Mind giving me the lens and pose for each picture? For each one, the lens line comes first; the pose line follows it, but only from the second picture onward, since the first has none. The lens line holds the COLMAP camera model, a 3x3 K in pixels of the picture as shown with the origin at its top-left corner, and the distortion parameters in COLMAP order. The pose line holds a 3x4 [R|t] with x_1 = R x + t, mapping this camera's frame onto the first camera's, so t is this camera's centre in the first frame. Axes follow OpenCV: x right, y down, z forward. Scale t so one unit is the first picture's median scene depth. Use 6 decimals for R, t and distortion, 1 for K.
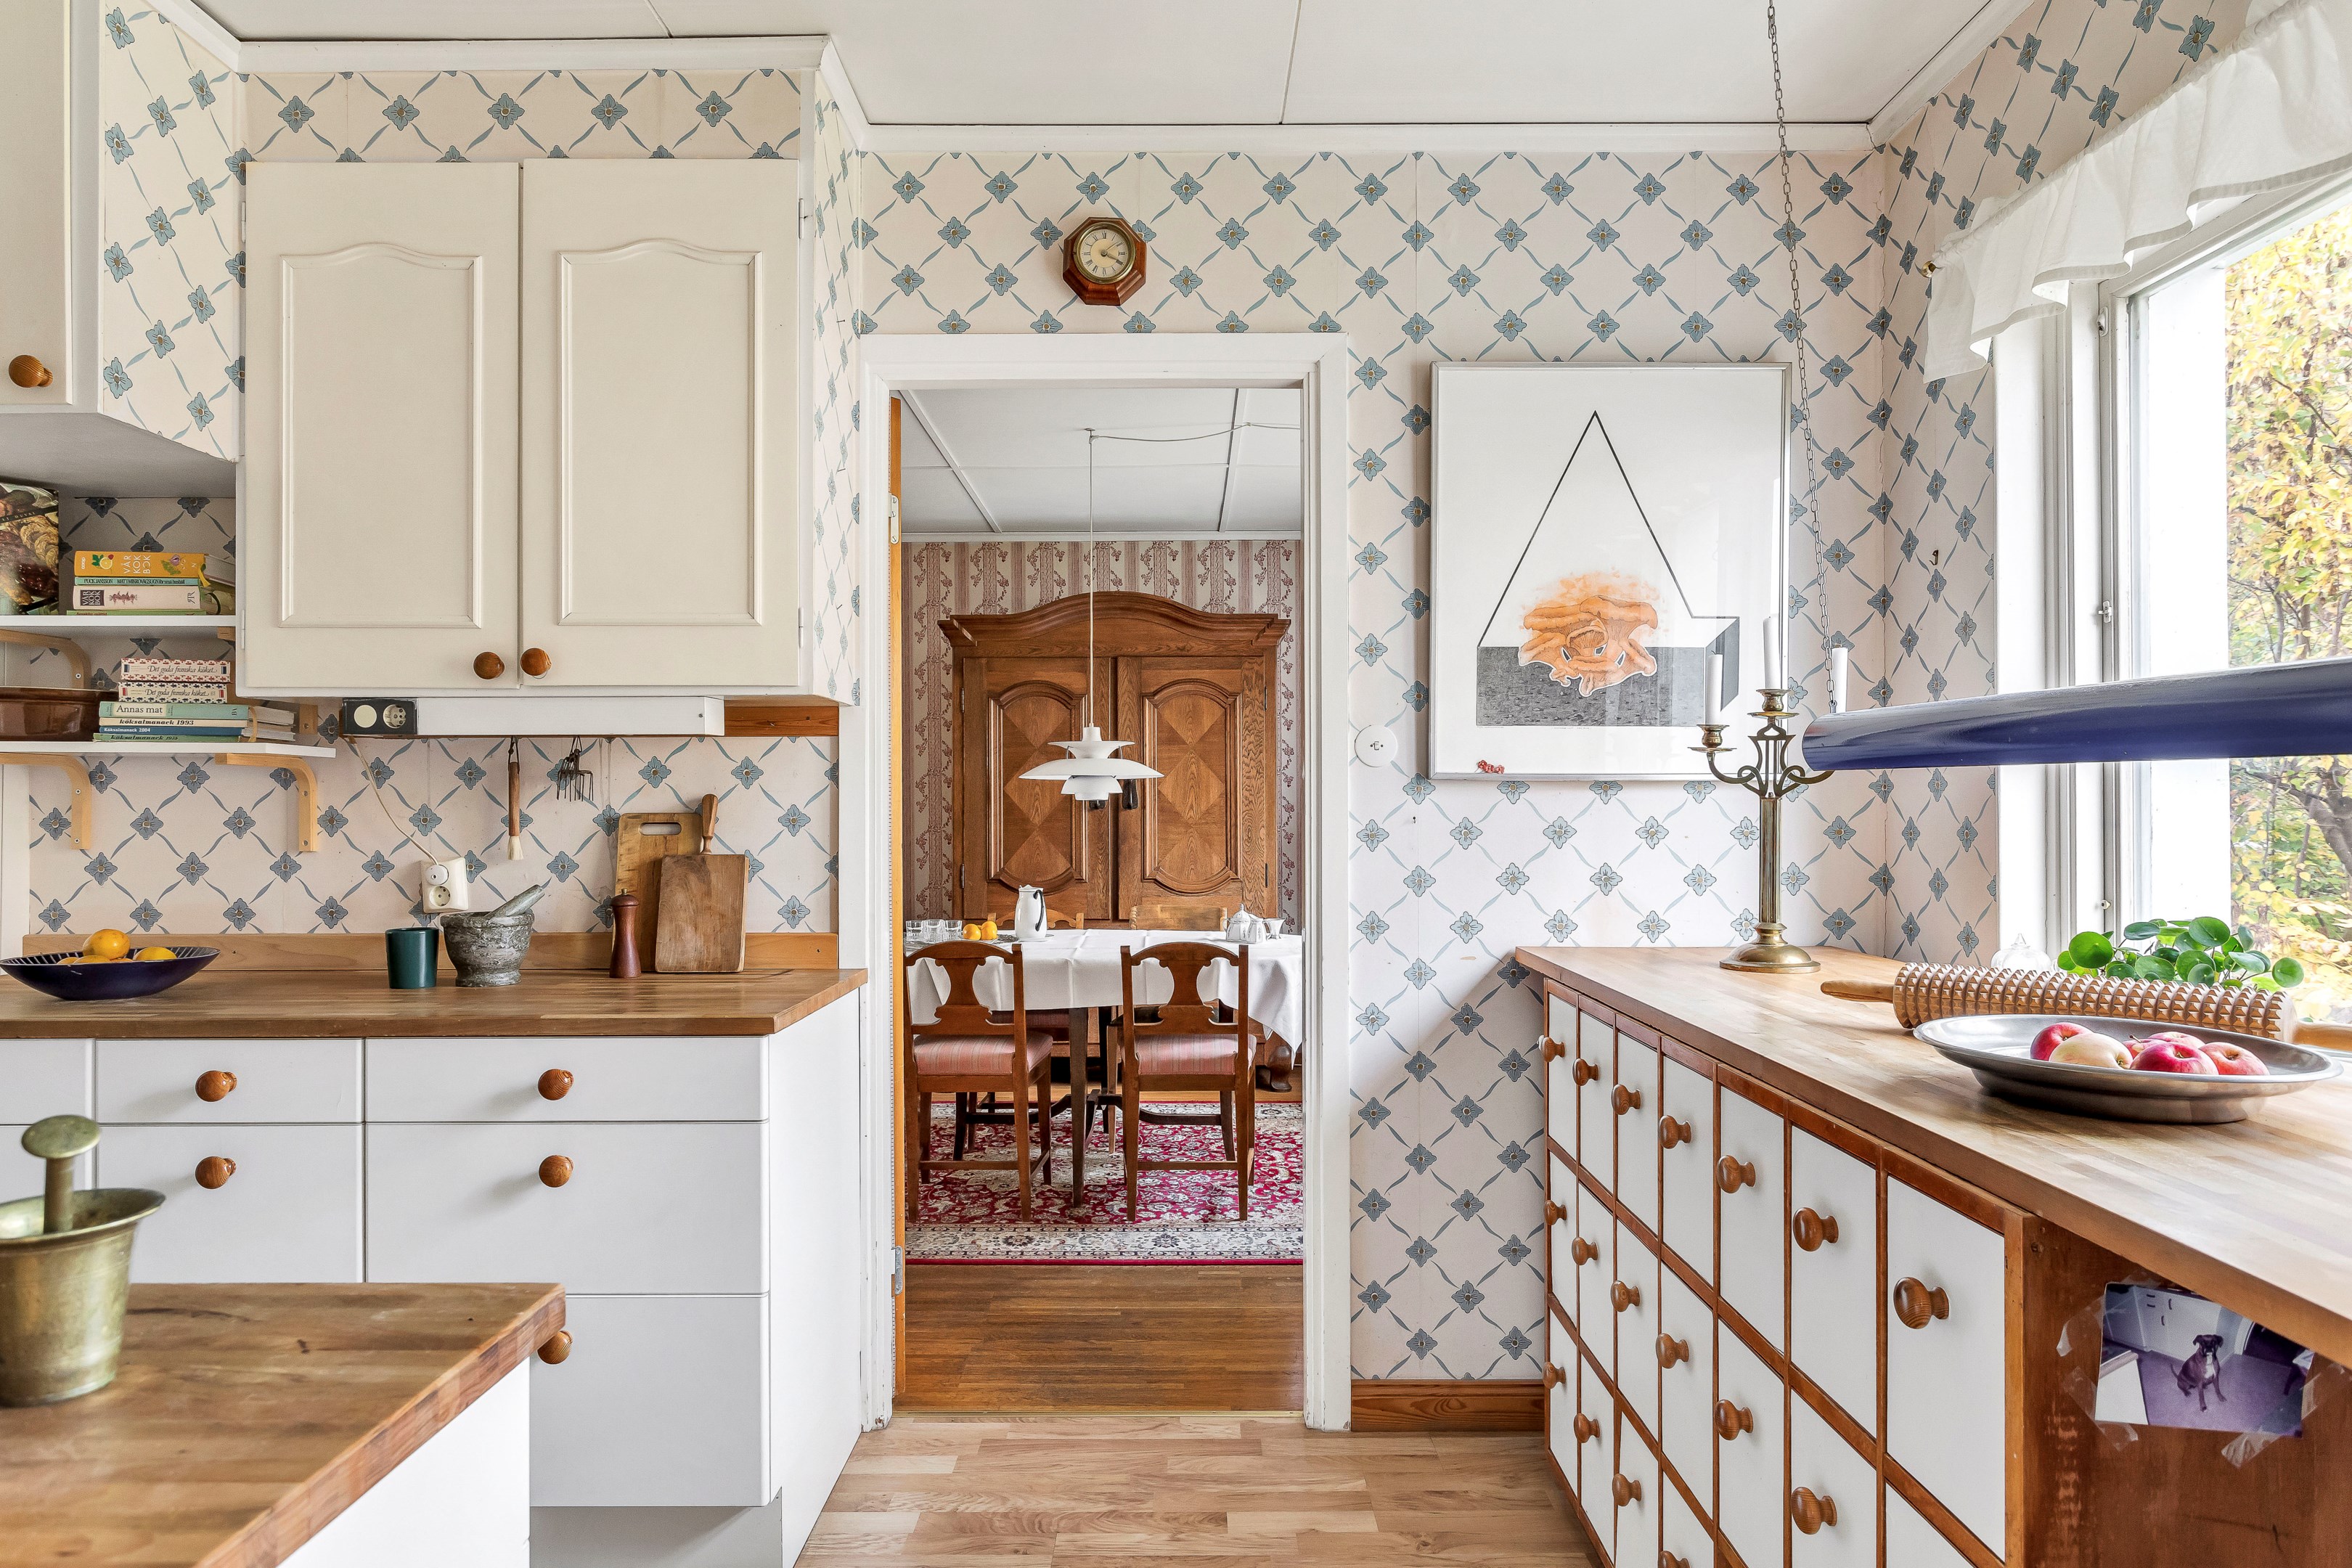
lens RADIAL K [[1366.3, 0, 1180.5], [0, 1366.3, 802.1], [0, 0, 1]] dist [-0.002947, 0.001992]
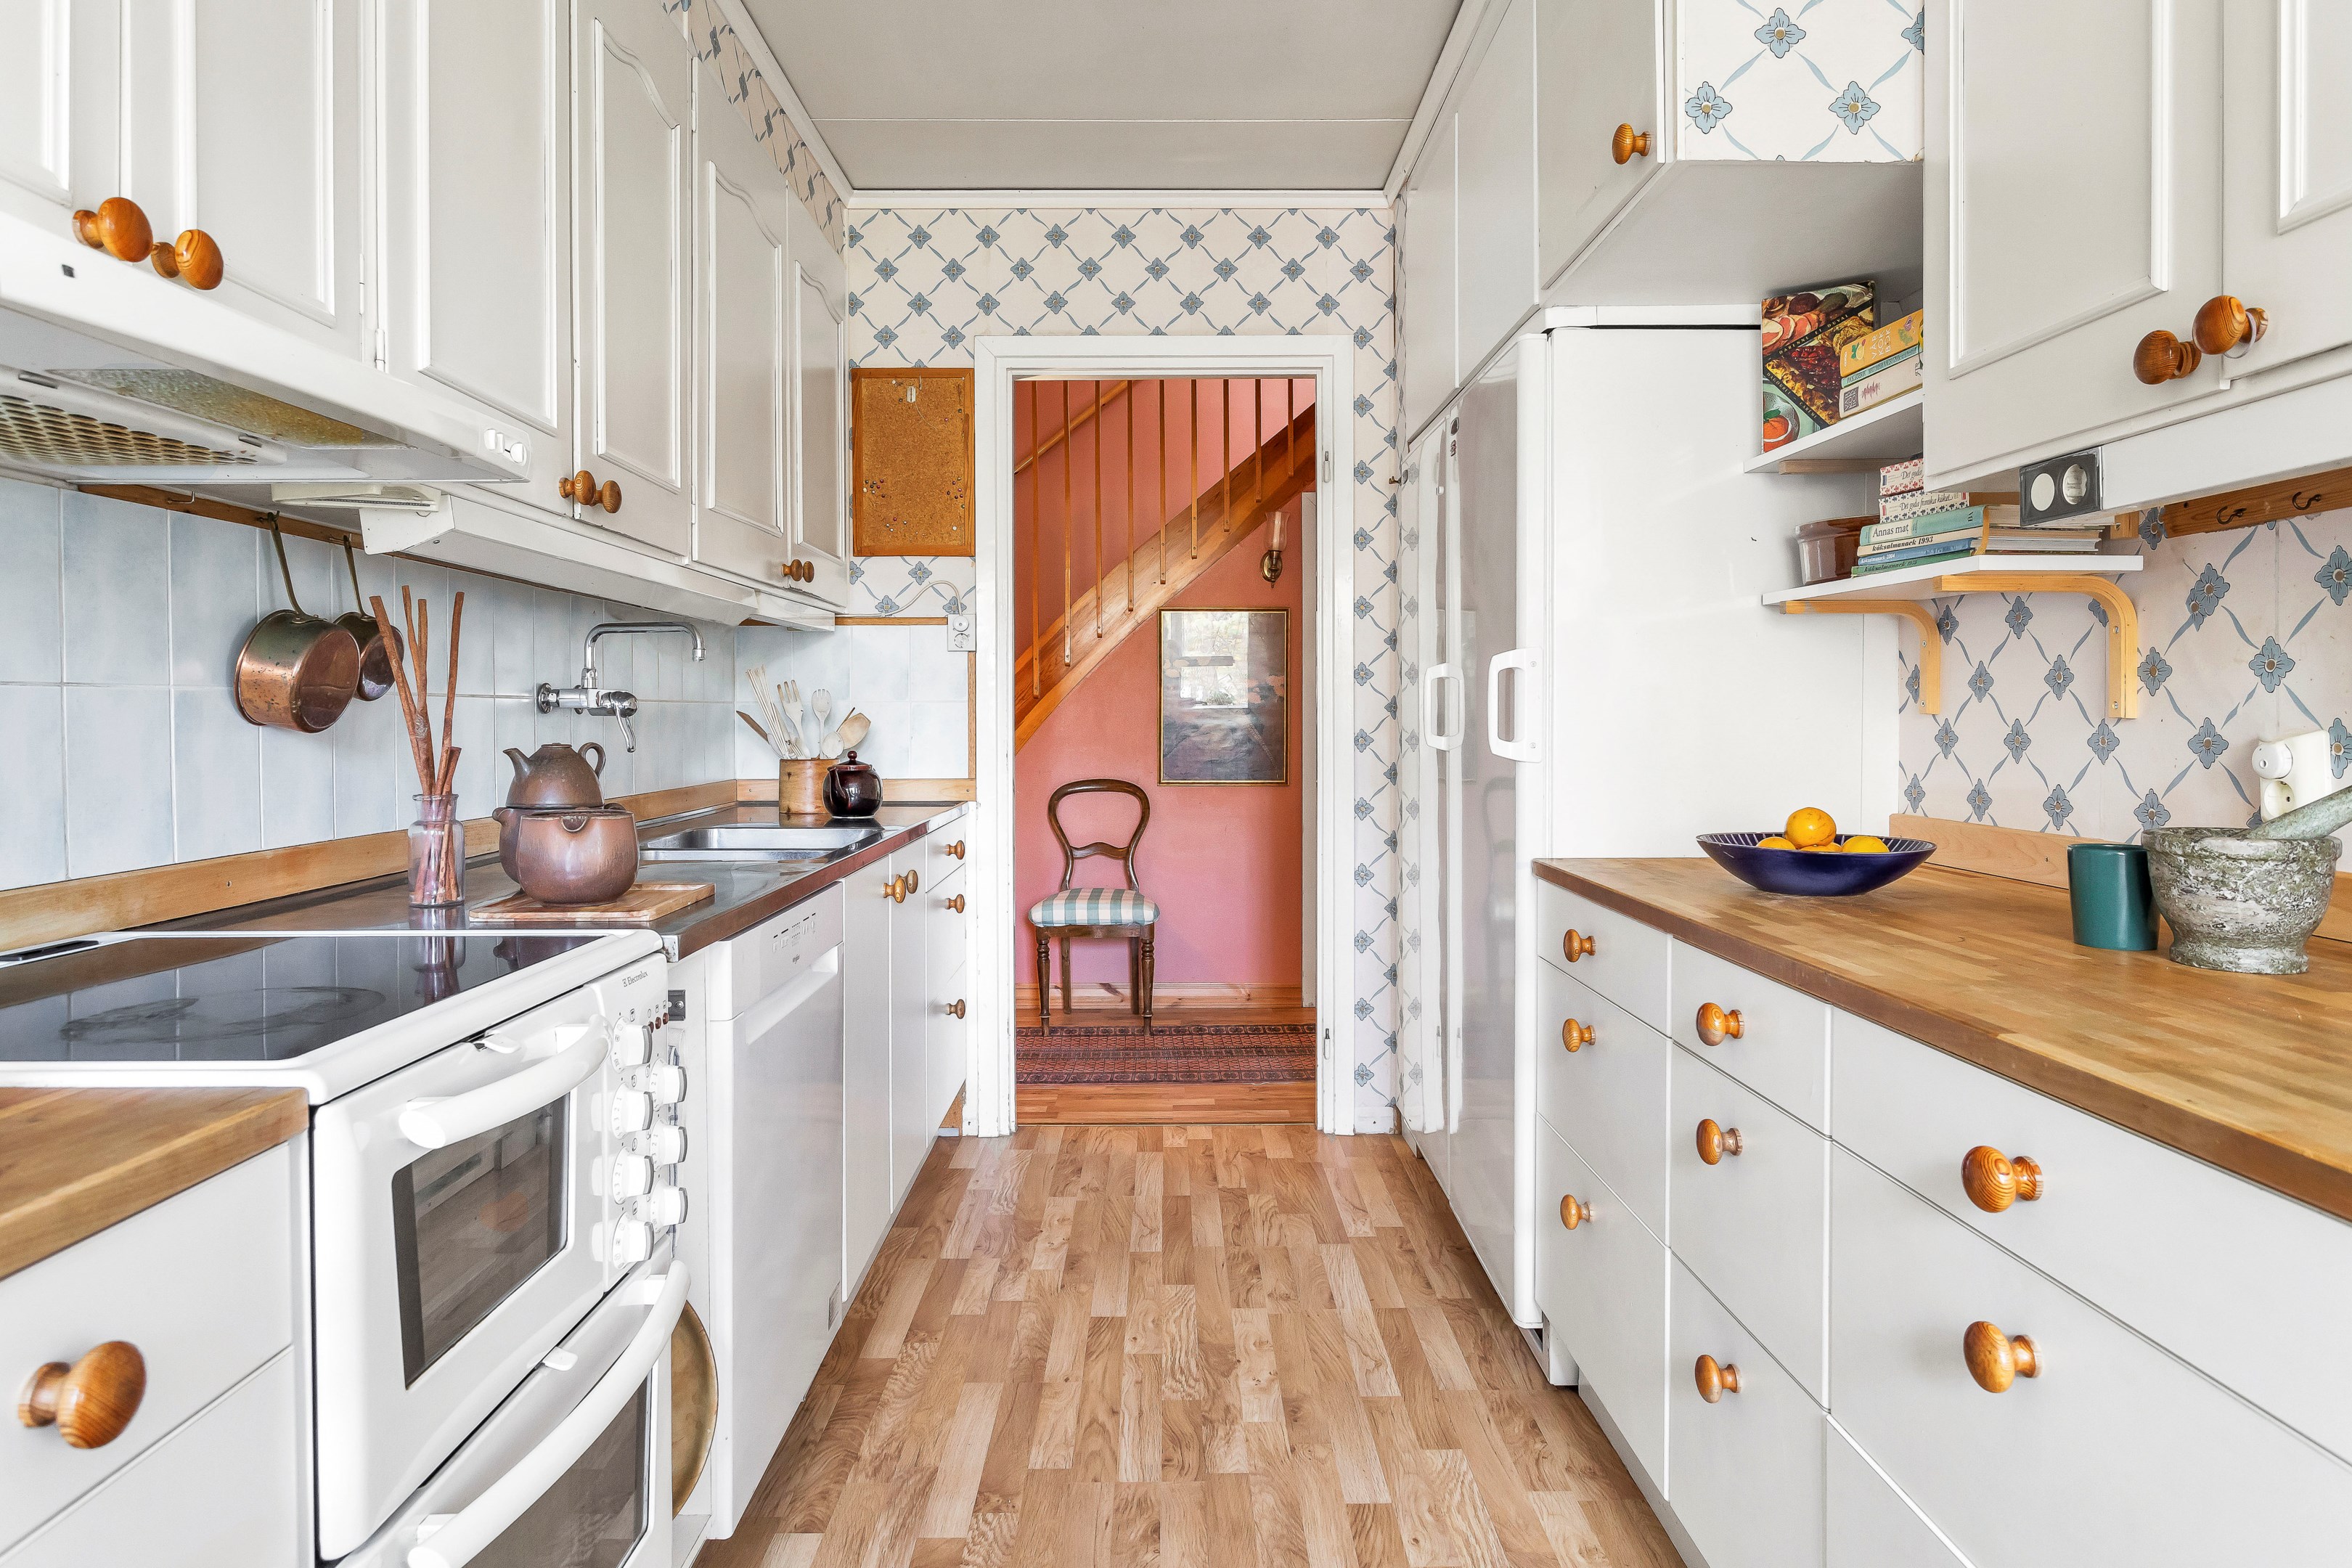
lens RADIAL K [[1393.6, 0, 1178.2], [0, 1393.6, 726.2], [0, 0, 1]] dist [0.000392, -0.000064]
pose [[0.016353, 0.011499, -0.999800, 0.023470], [0.007041, 0.999908, 0.011615, 0.030338], [0.999841, -0.007229, 0.016271, 0.560572]]
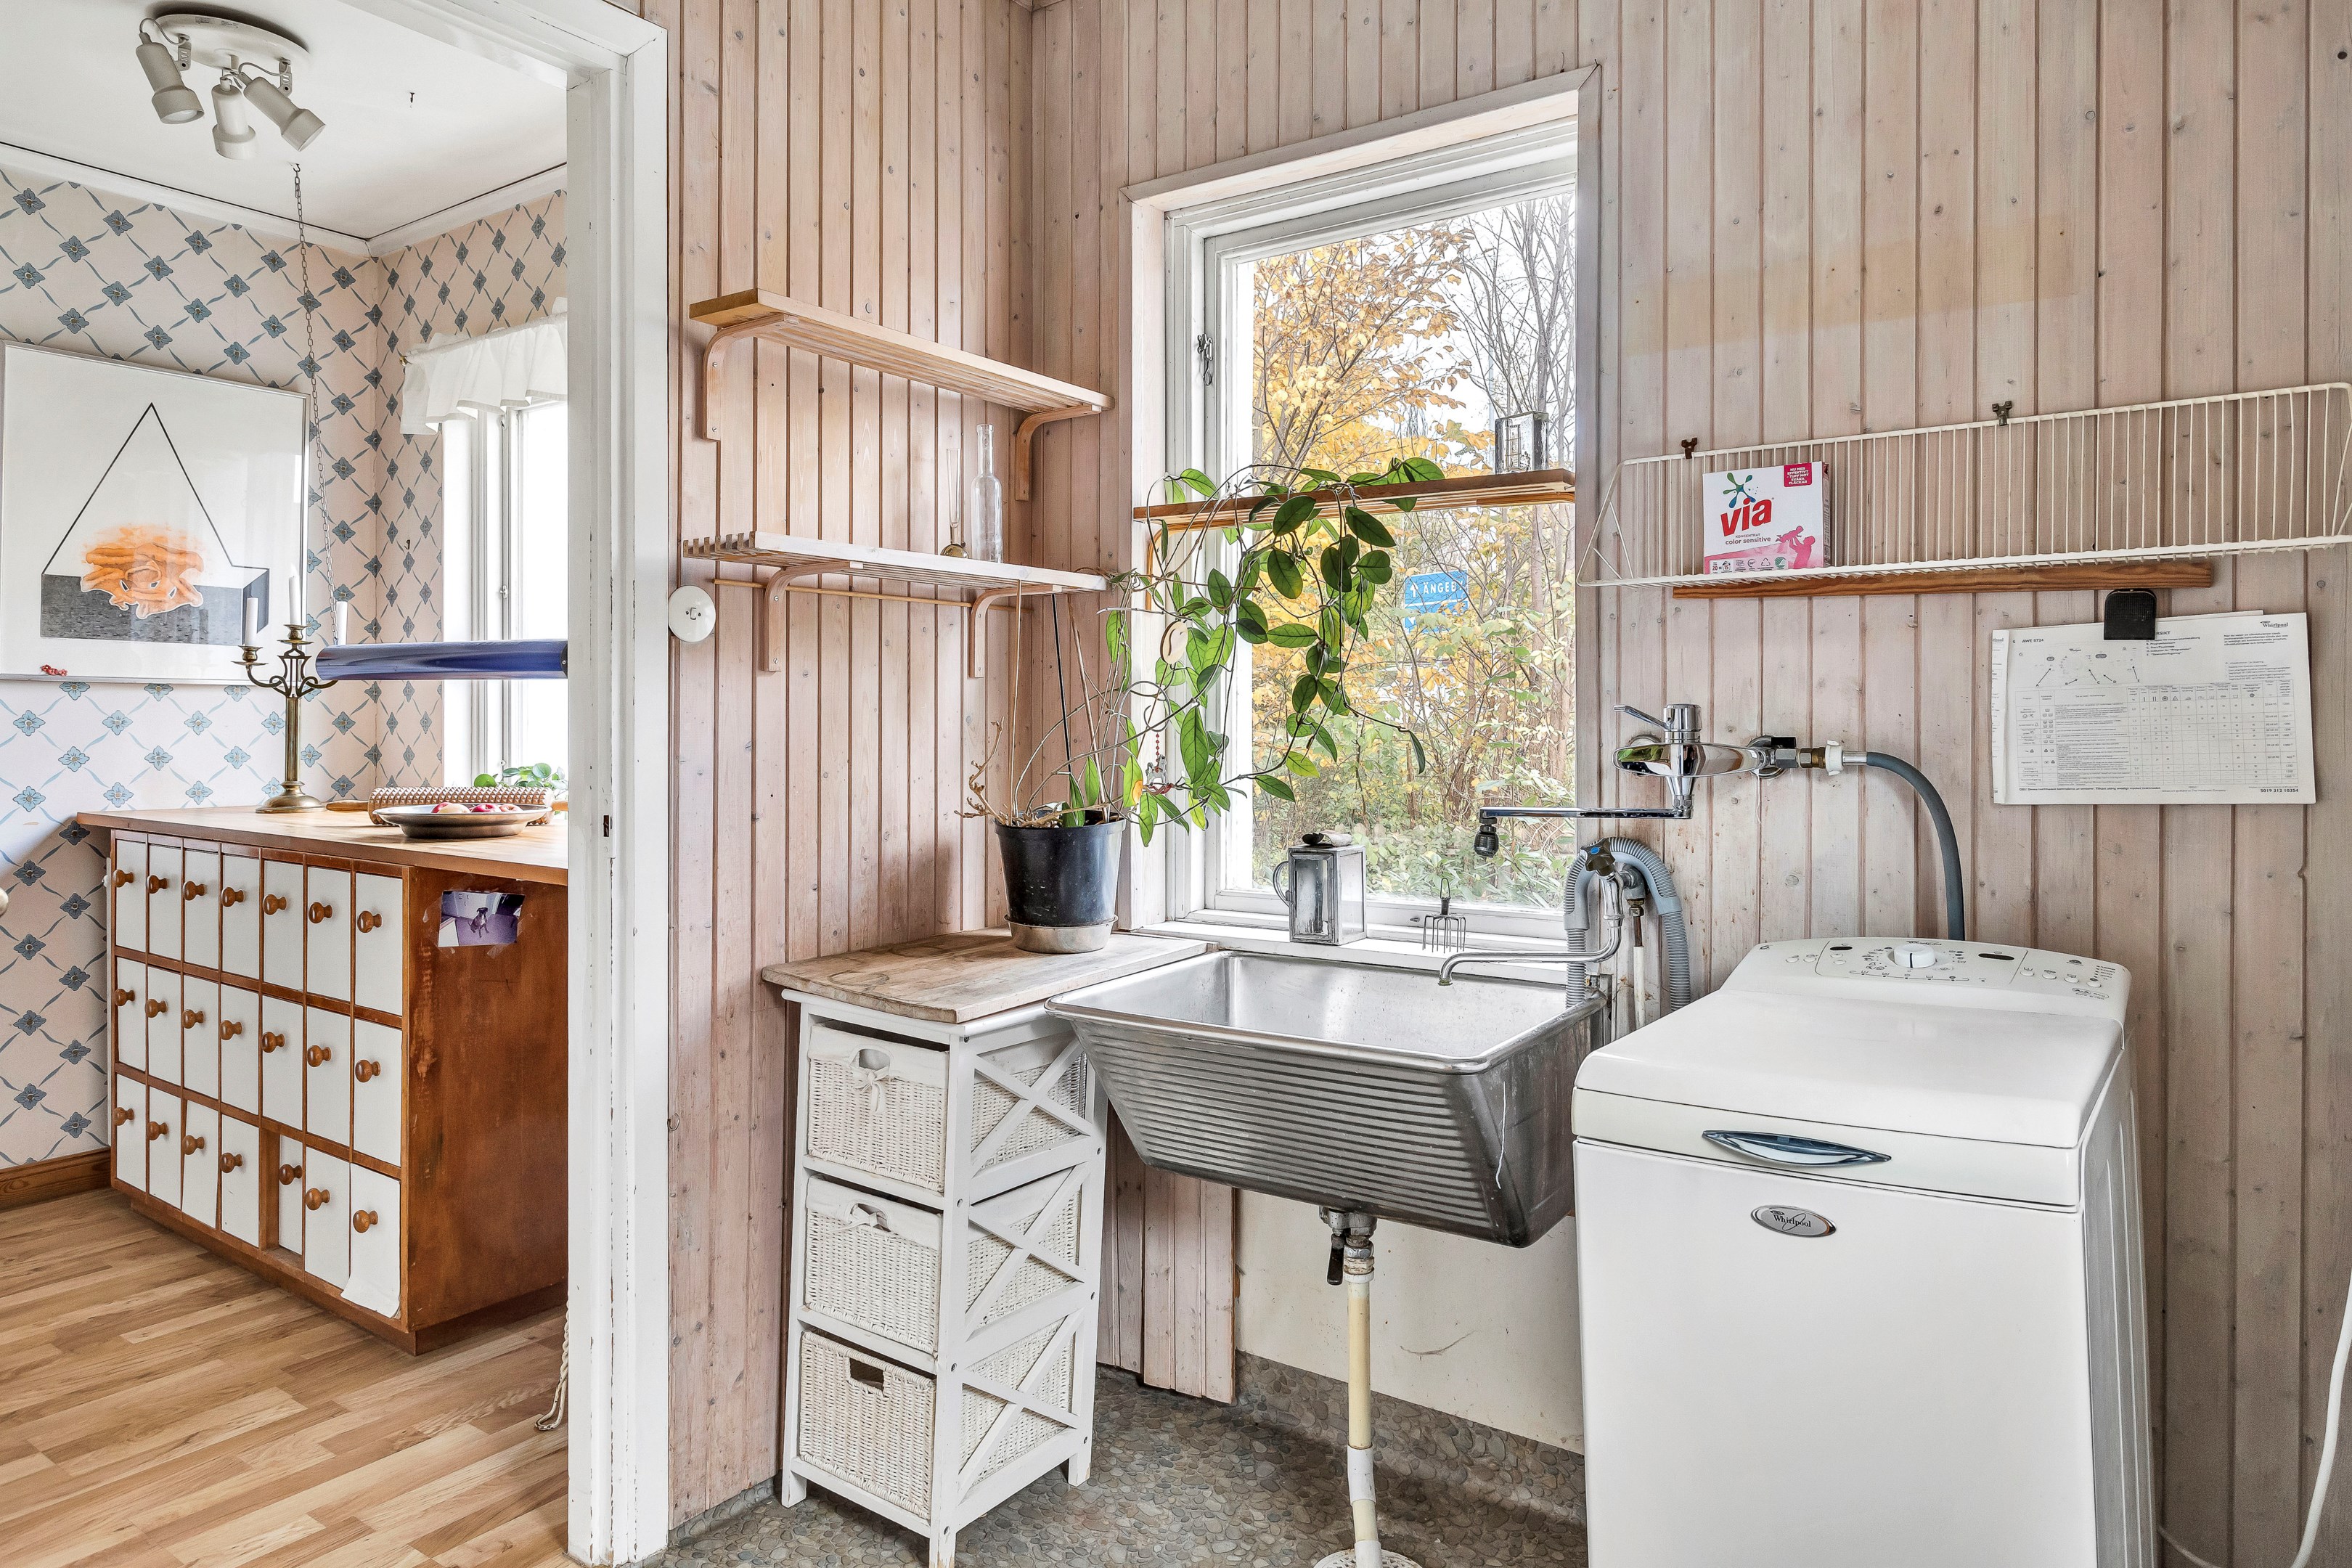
lens RADIAL K [[1431.5, 0, 1179.4], [0, 1431.5, 726.3], [0, 0, 1]] dist [-0.005007, -0.002513]
pose [[0.567086, 0.000296, 0.823658, -0.277598], [-0.006745, 0.999968, 0.004285, 0.013783], [-0.823631, -0.007985, 0.567070, -0.623104]]
